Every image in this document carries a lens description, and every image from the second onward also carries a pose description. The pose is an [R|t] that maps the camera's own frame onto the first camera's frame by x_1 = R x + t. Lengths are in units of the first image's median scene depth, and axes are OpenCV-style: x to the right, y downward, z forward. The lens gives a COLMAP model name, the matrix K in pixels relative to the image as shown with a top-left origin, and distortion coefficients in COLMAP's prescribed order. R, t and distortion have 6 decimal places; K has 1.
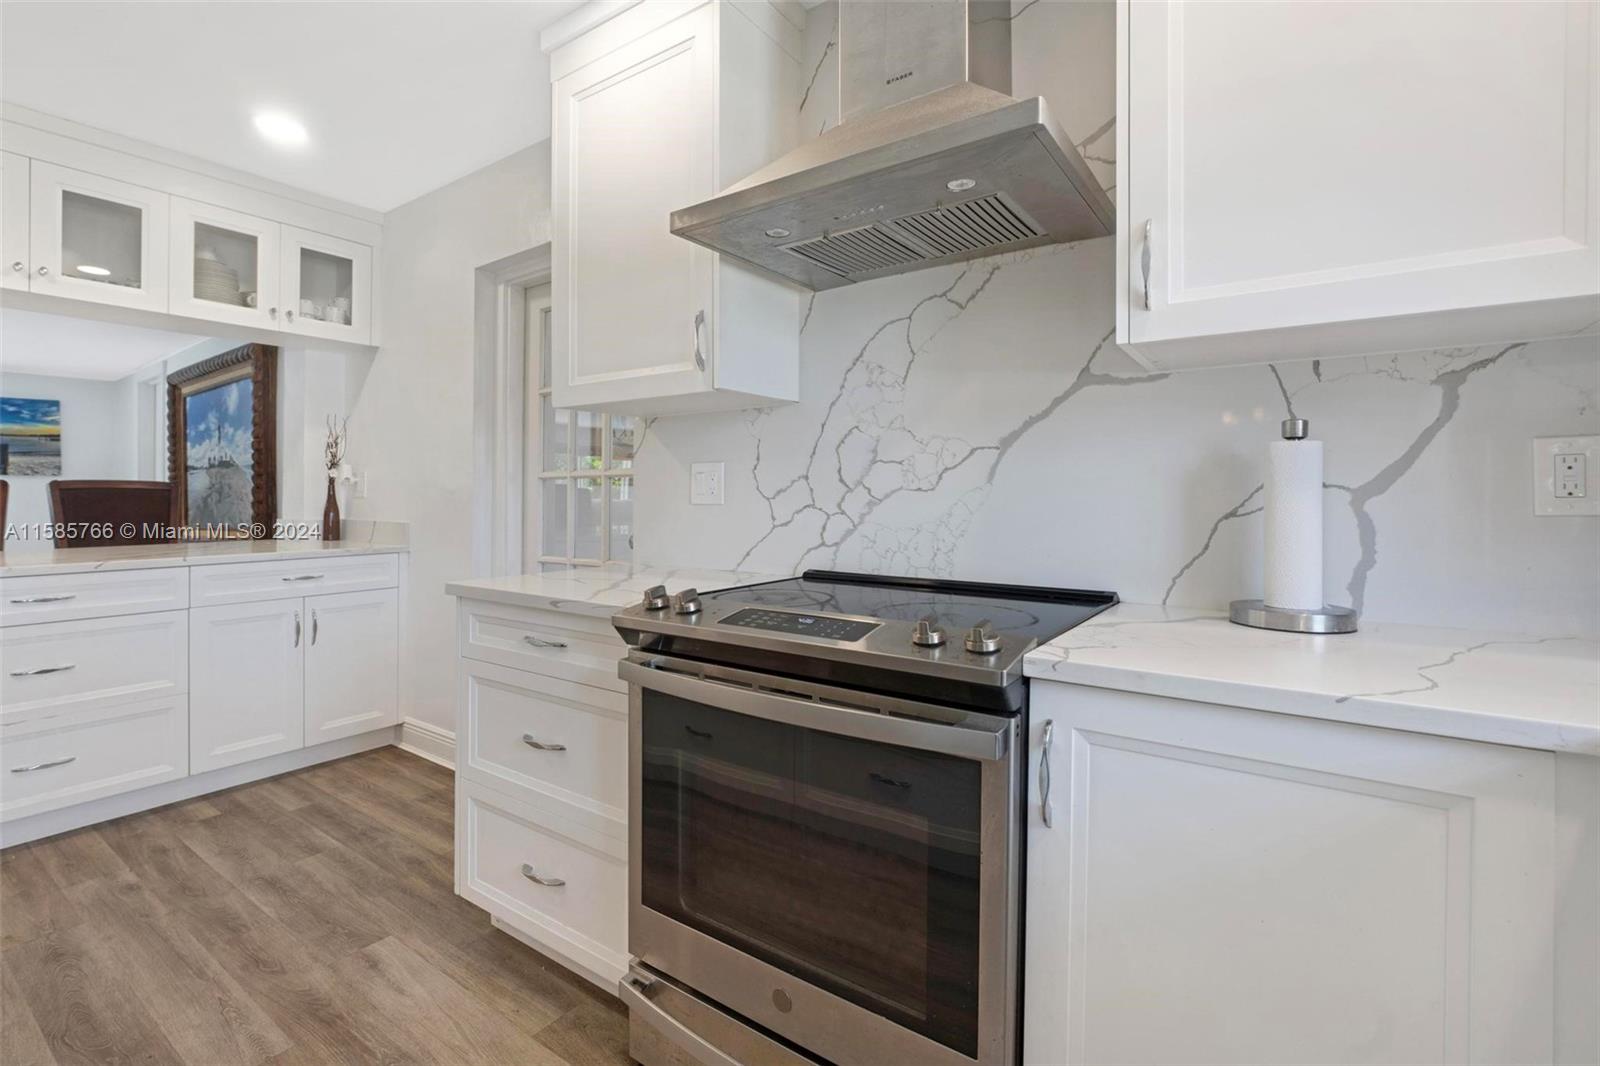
lens RADIAL K [[725.1, 0, 798.3], [0, 725.1, 497.8], [0, 0, 1]] dist [-0.004832, 0.000010]
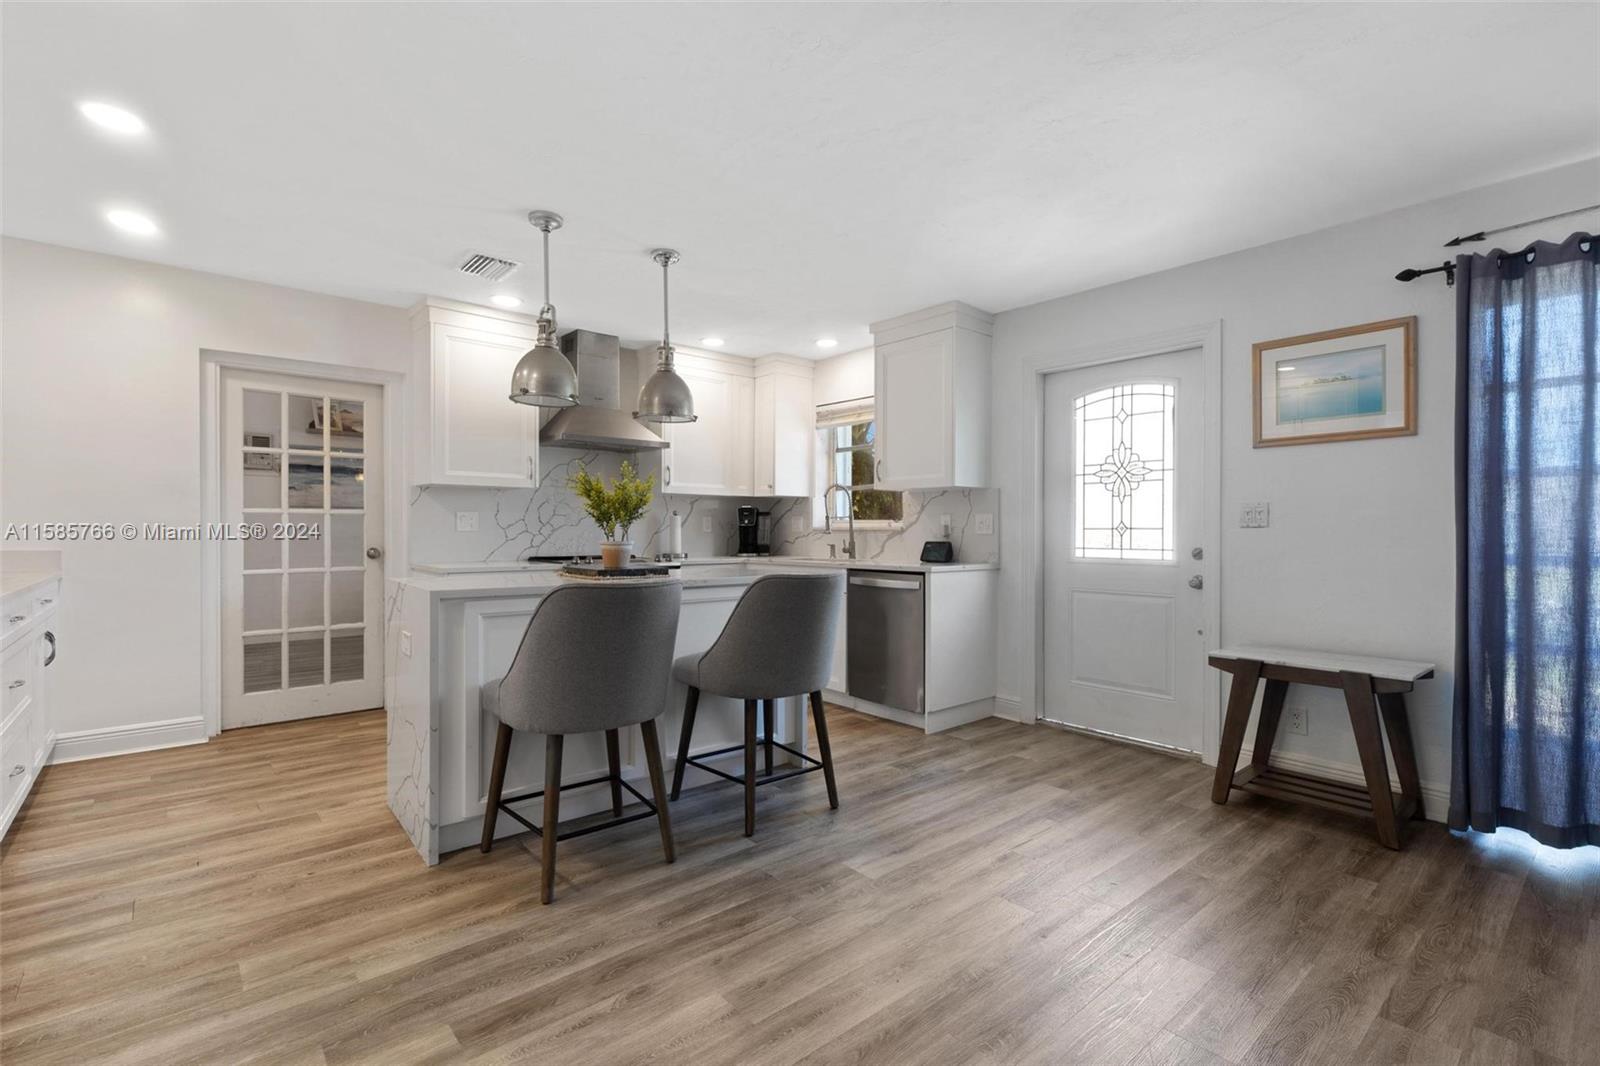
lens RADIAL K [[726.9, 0, 800.0], [0, 726.9, 533.0], [0, 0, 1]] dist [0.002377, -0.000472]
pose [[0.243441, -0.010038, 0.969864, -2.127820], [-0.004557, 0.999924, 0.011493, -0.016422], [-0.969905, -0.007217, 0.243376, -0.506695]]
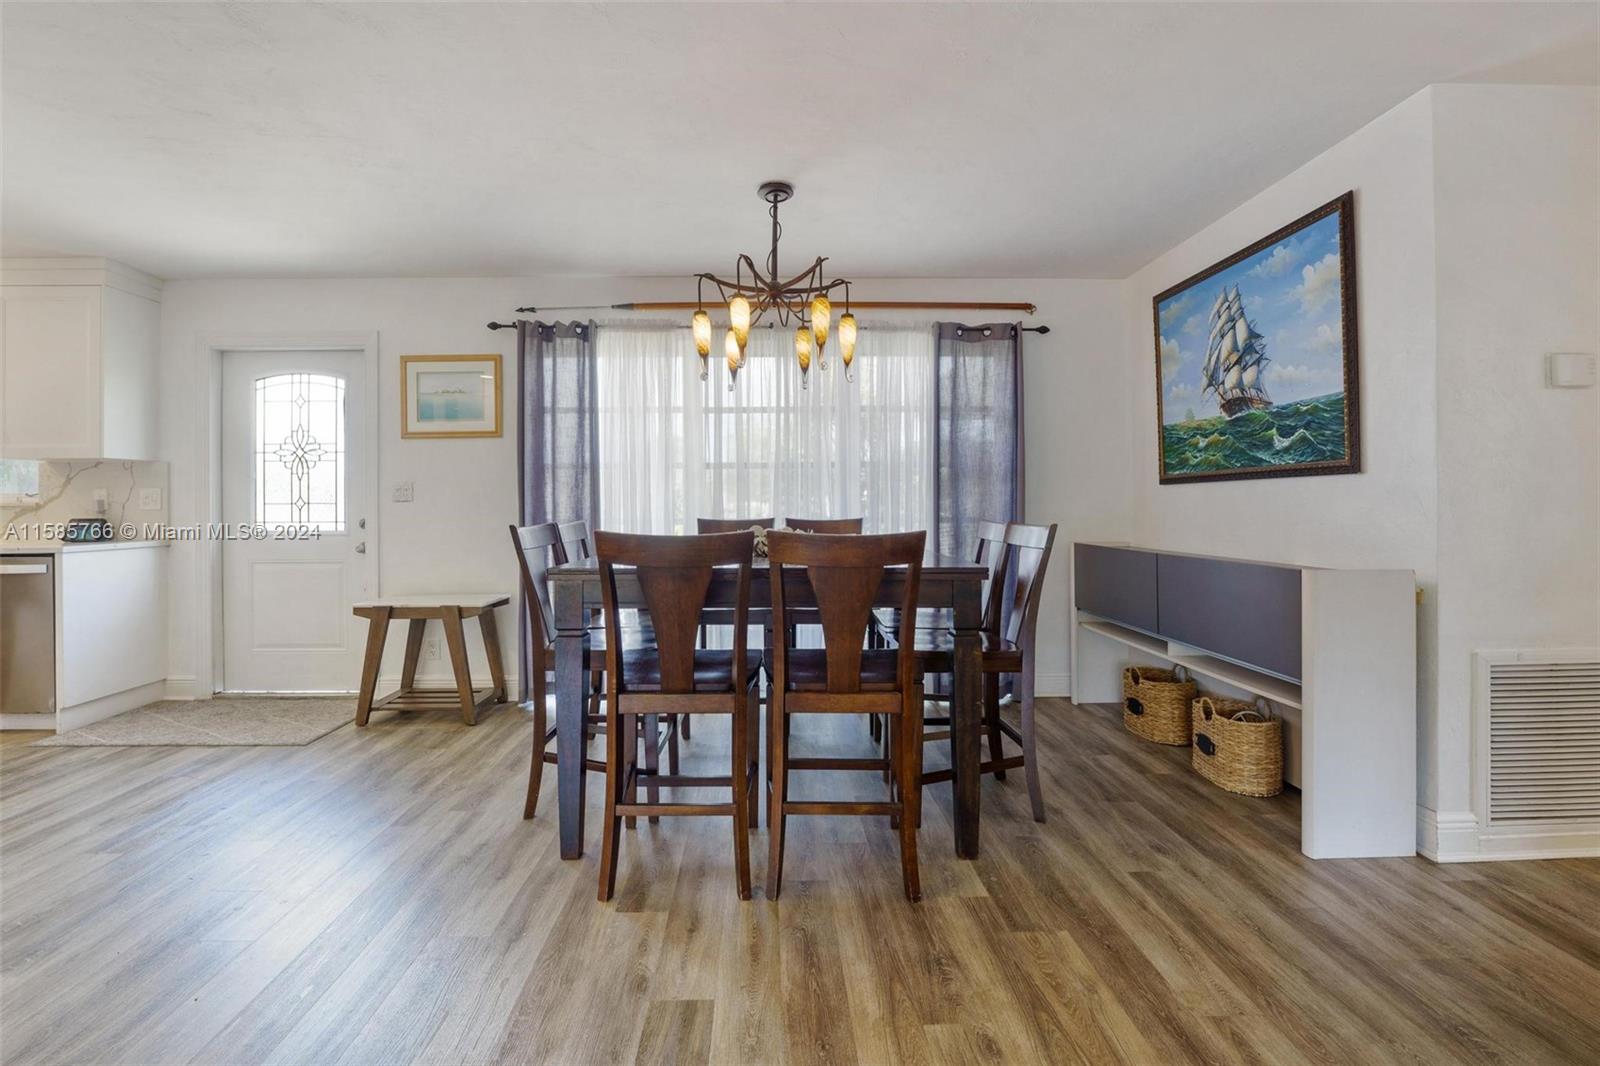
lens RADIAL K [[717.6, 0, 779.7], [0, 717.6, 499.7], [0, 0, 1]] dist [-0.020472, 0.000559]
pose [[-0.591994, -0.000023, 0.805942, -2.556530], [-0.001246, 0.999999, -0.000887, -0.019720], [-0.805942, -0.001529, -0.591993, -0.771268]]
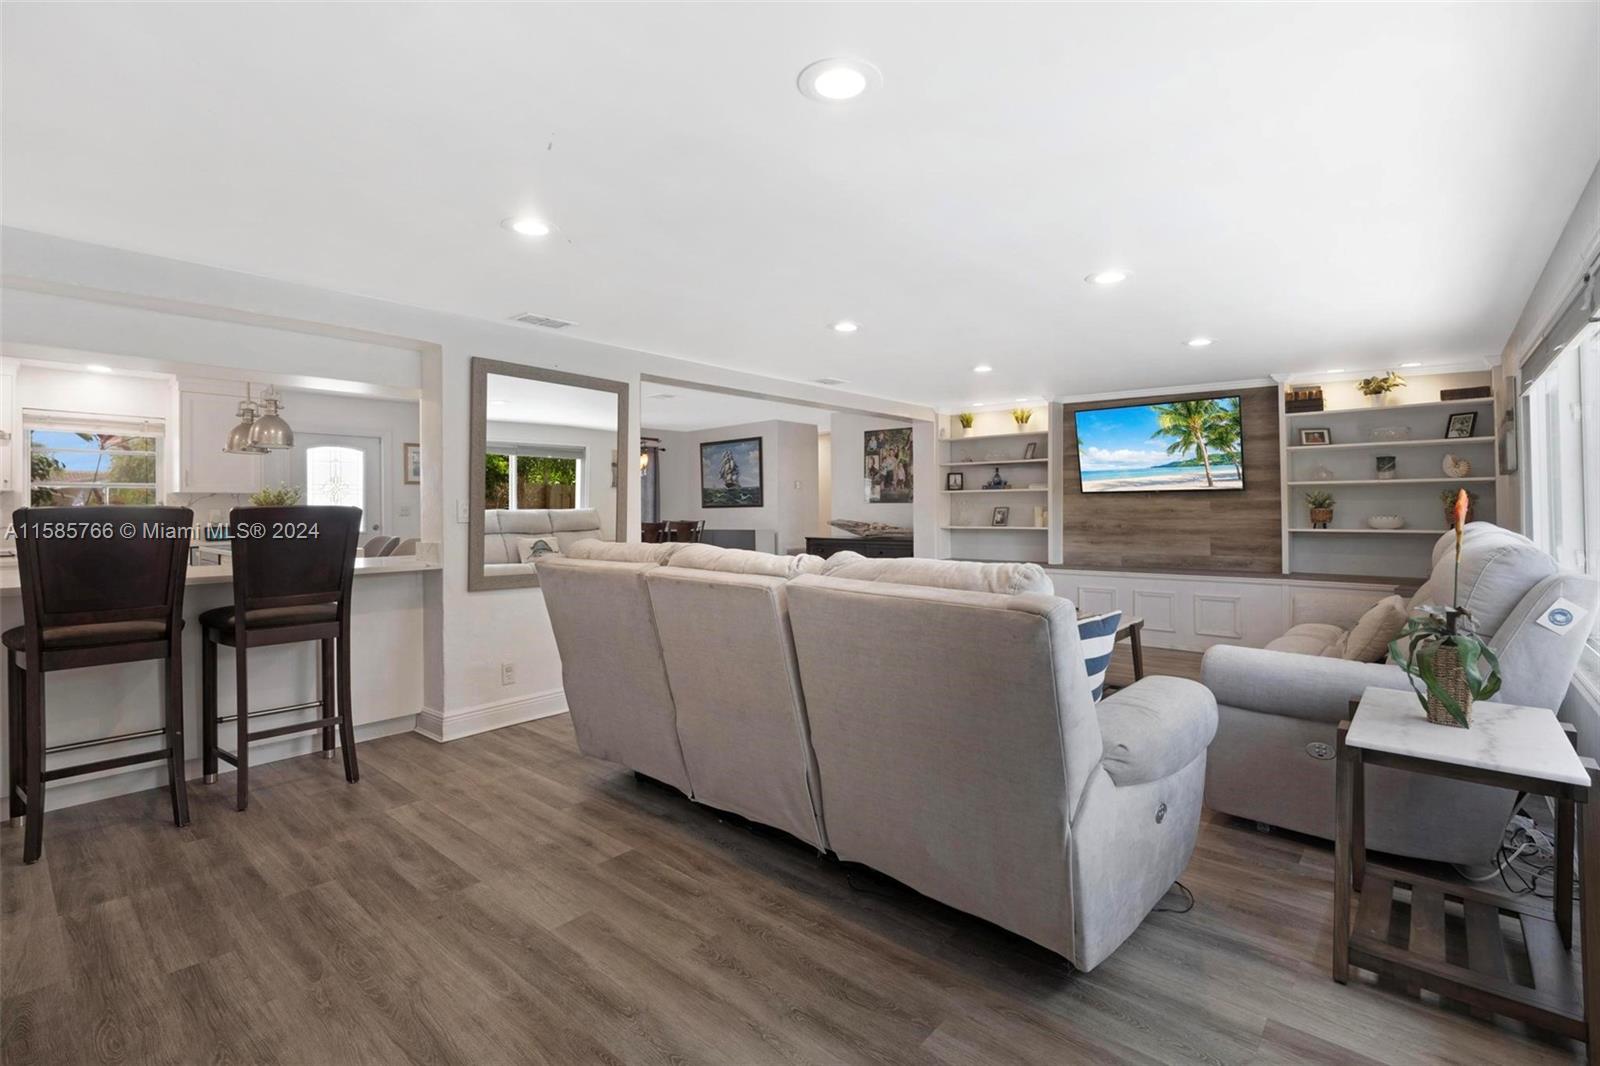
lens RADIAL K [[720.4, 0, 800.1], [0, 720.4, 497.4], [0, 0, 1]] dist [-0.020437, 0.000411]
pose [[-0.994743, 0.004034, 0.102324, -2.954703], [0.001987, 0.999796, -0.020100, -0.032328], [-0.102384, -0.019791, -0.994548, 2.797754]]
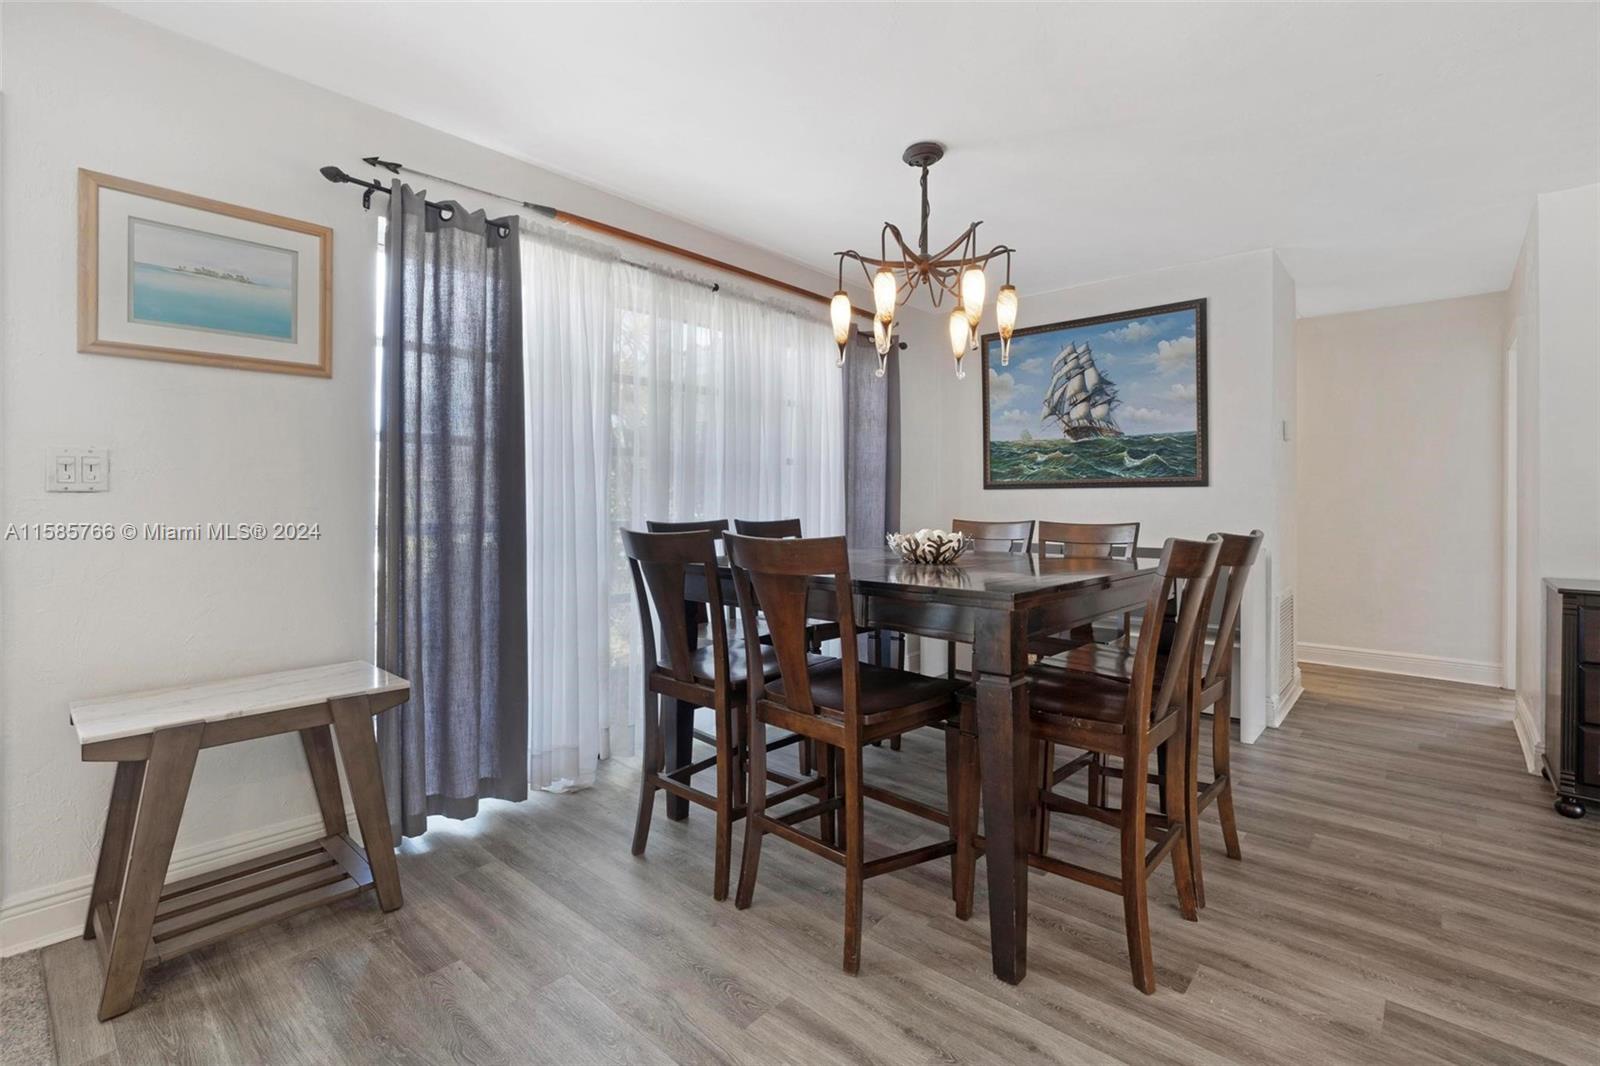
lens RADIAL K [[725.1, 0, 798.3], [0, 725.1, 497.8], [0, 0, 1]] dist [-0.004832, 0.000010]
pose [[-0.993207, -0.011309, 0.115814, -1.284369], [-0.012083, 0.999909, -0.005982, -0.013373], [-0.115736, -0.007341, -0.993253, -0.287063]]
